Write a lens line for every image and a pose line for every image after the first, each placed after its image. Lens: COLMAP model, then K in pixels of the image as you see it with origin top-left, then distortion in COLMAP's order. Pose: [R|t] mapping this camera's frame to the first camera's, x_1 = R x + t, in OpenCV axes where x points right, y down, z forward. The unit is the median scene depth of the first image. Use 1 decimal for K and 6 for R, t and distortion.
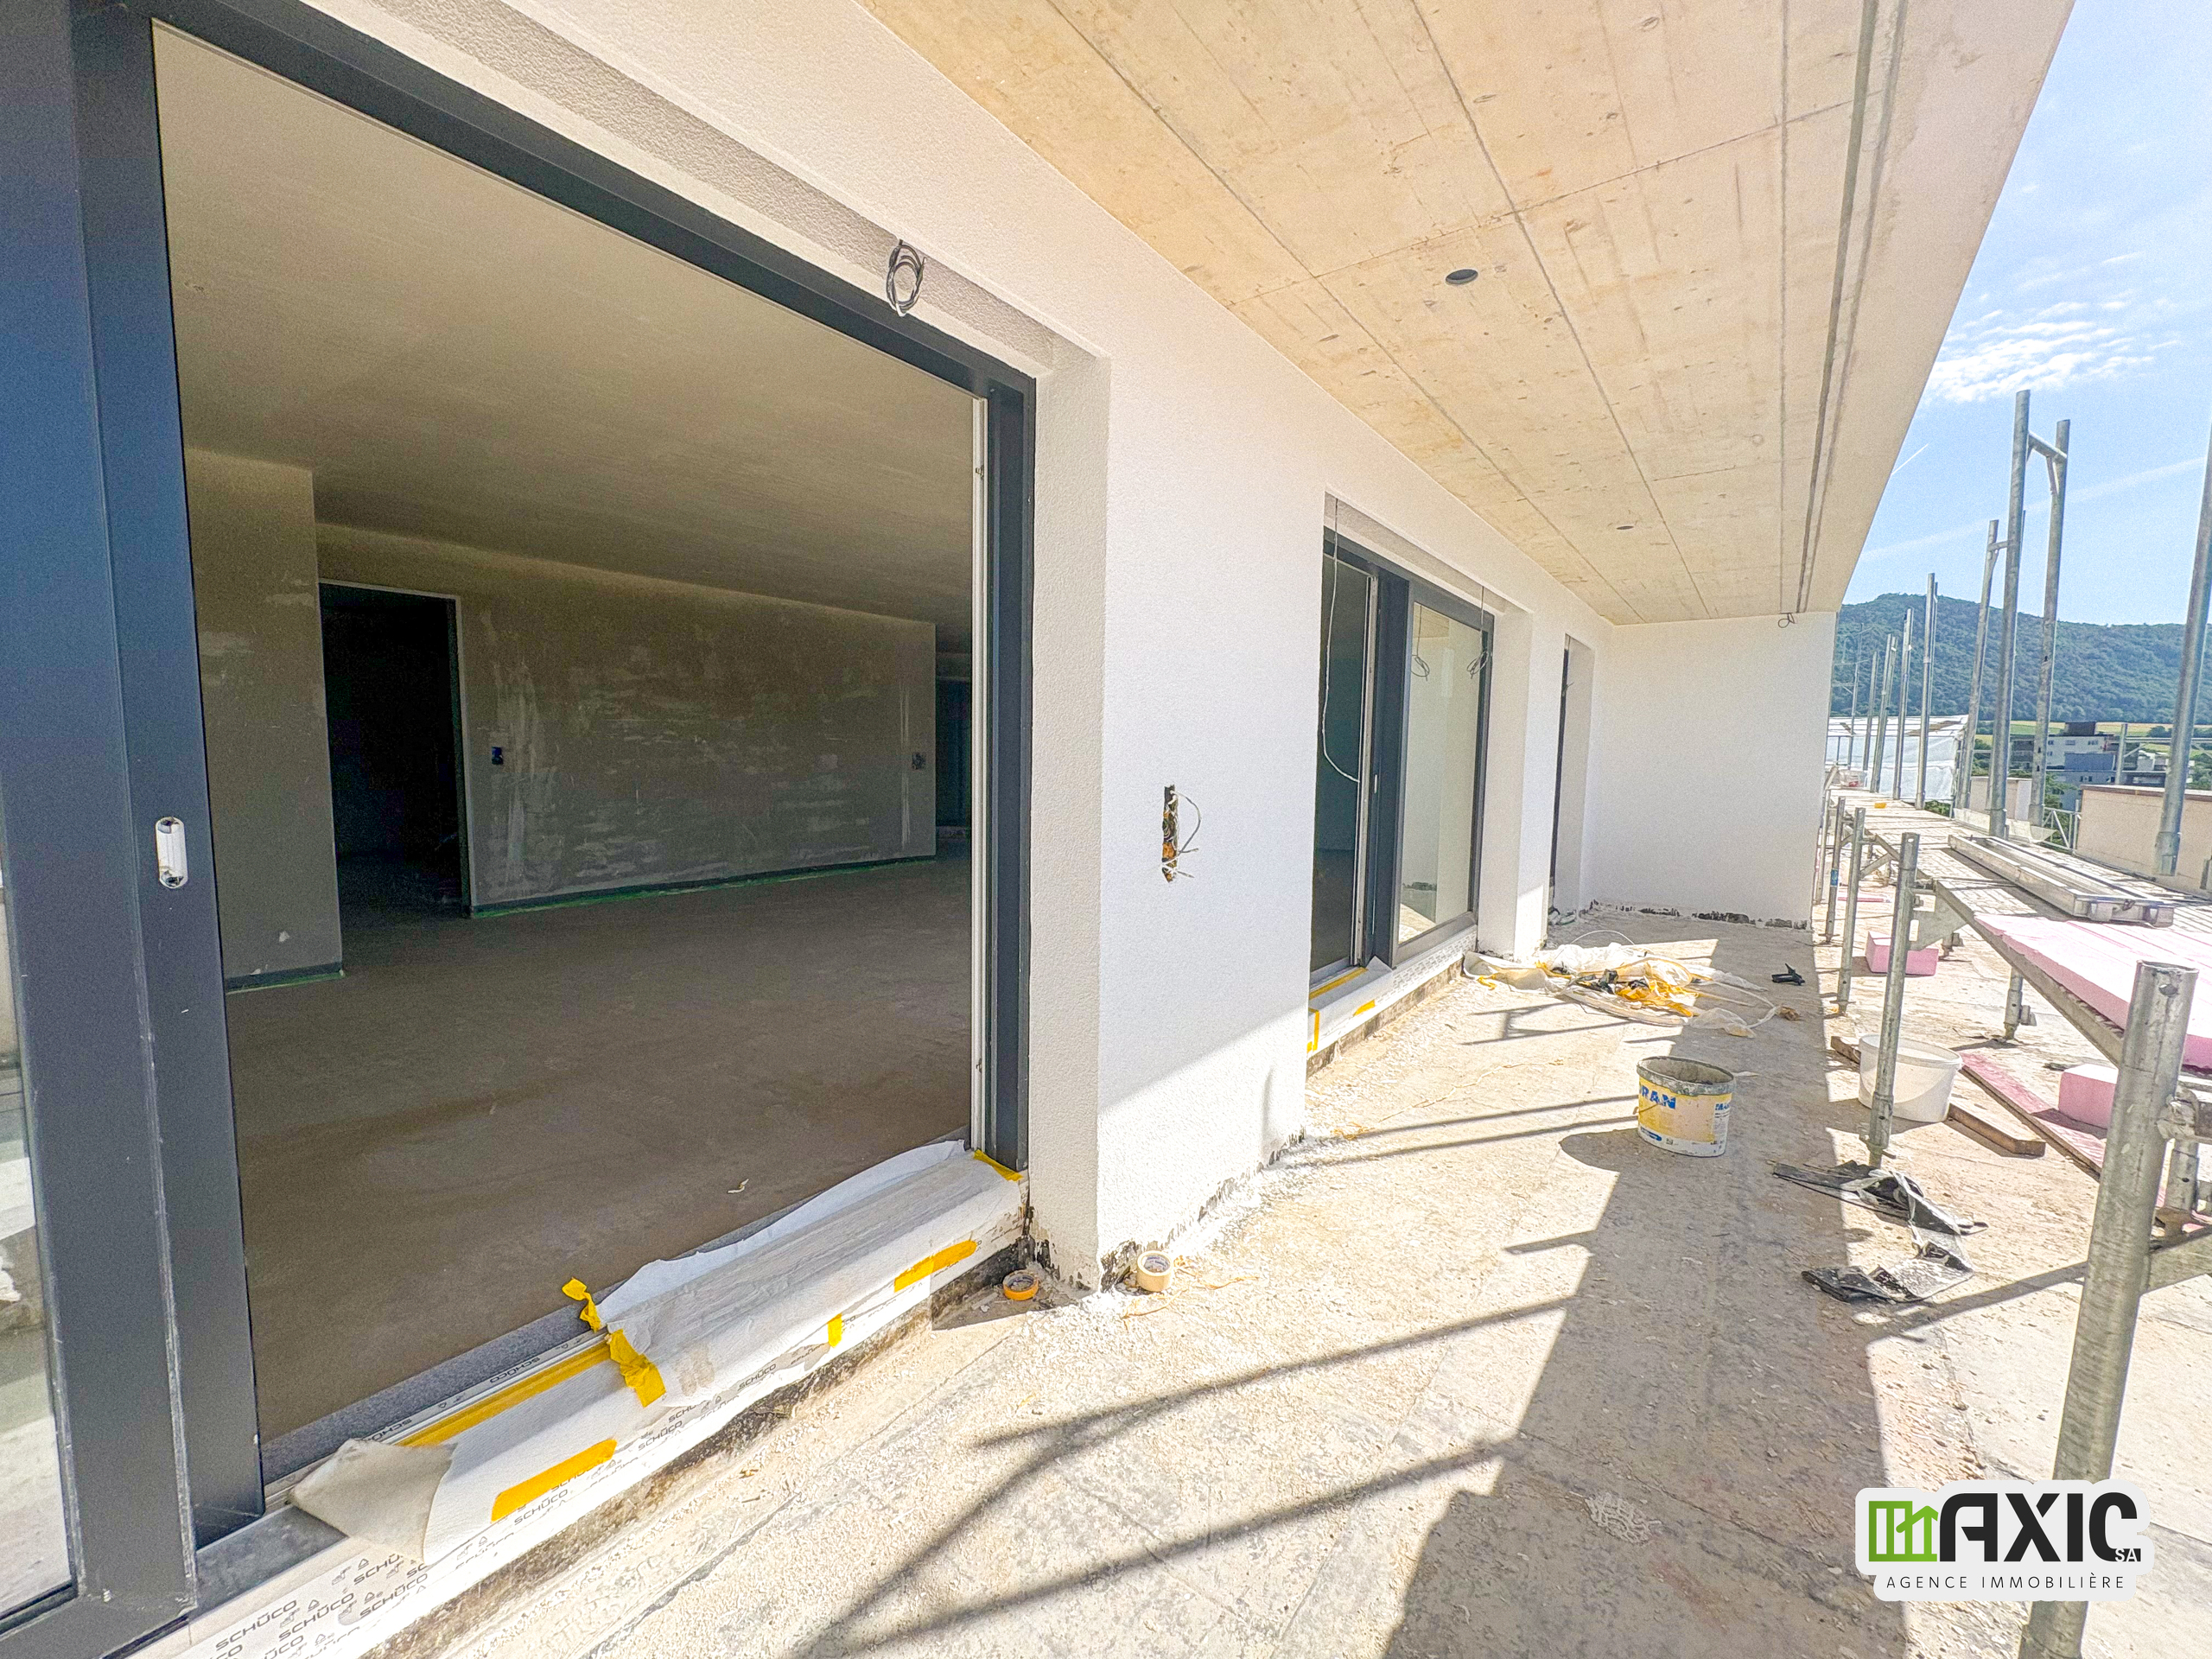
lens RADIAL K [[879.6, 0, 1106.0], [0, 879.6, 829.5], [0, 0, 1]] dist [0.002072, 0.000483]
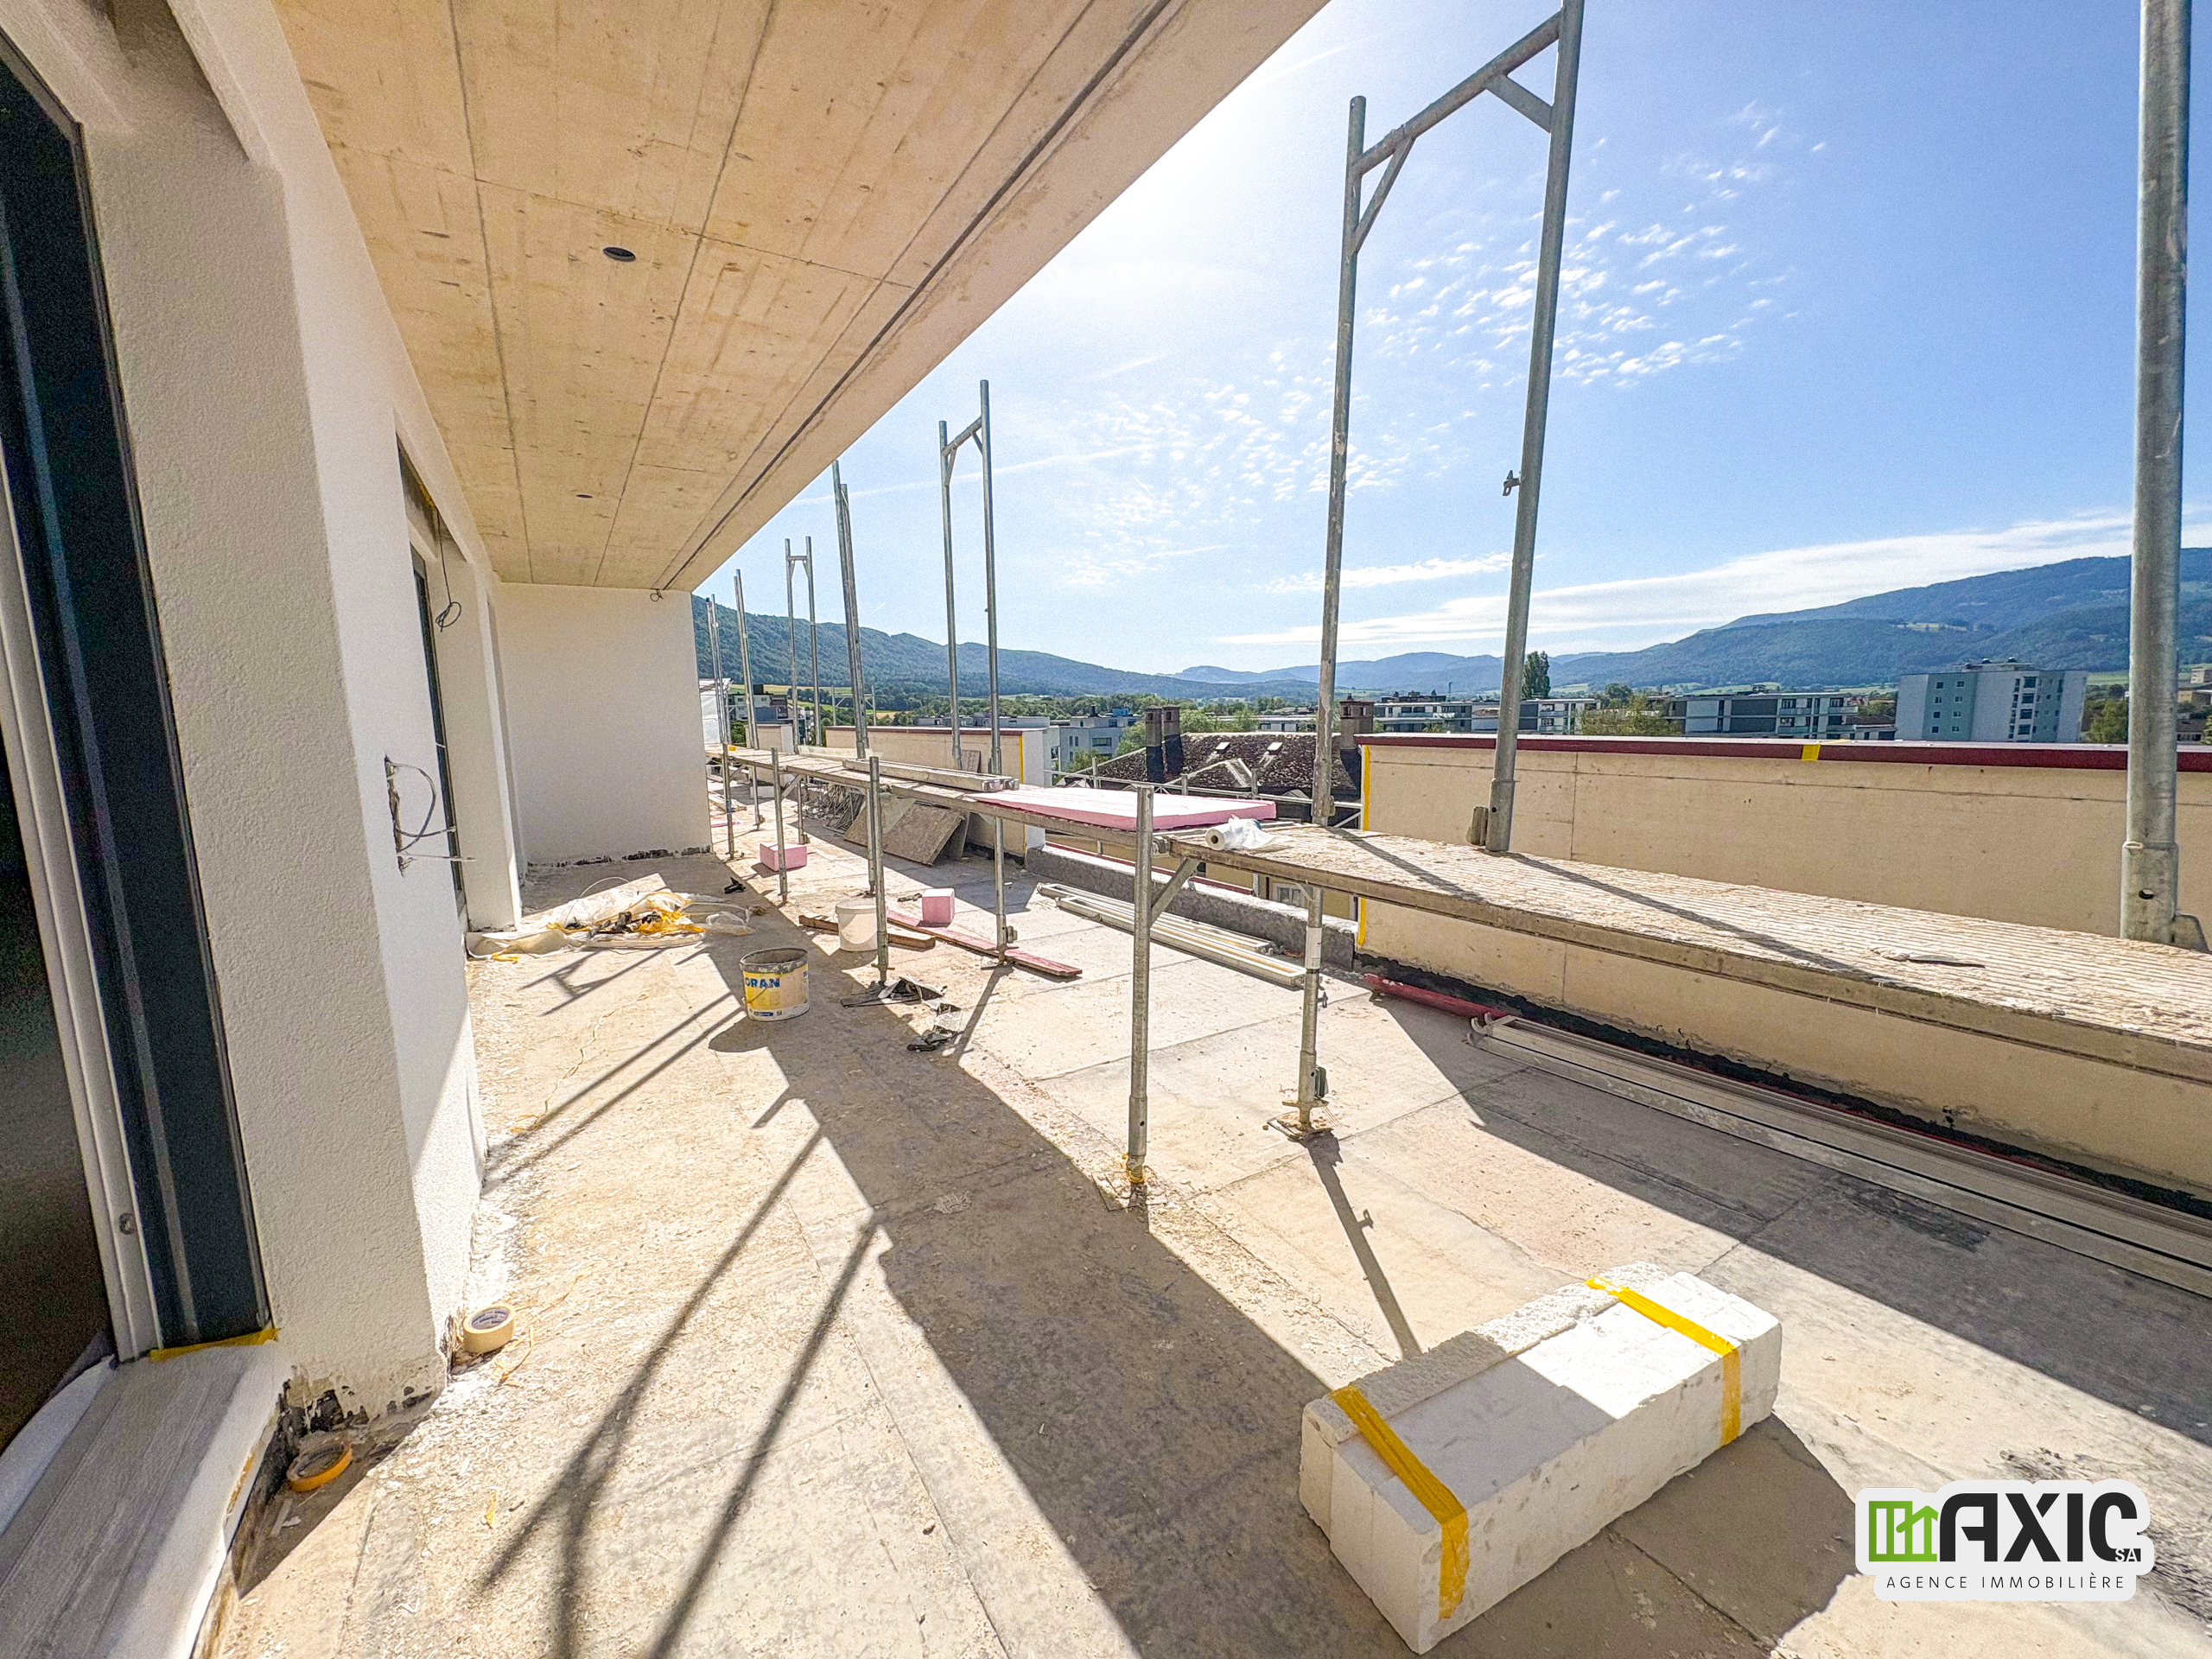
lens RADIAL K [[879.6, 0, 1106.0], [0, 879.6, 829.5], [0, 0, 1]] dist [0.002072, 0.000483]
pose [[0.353488, -0.147948, 0.923665, -0.415872], [0.107454, 0.987300, 0.117018, -0.007757], [-0.929247, 0.057887, 0.364896, 0.102365]]
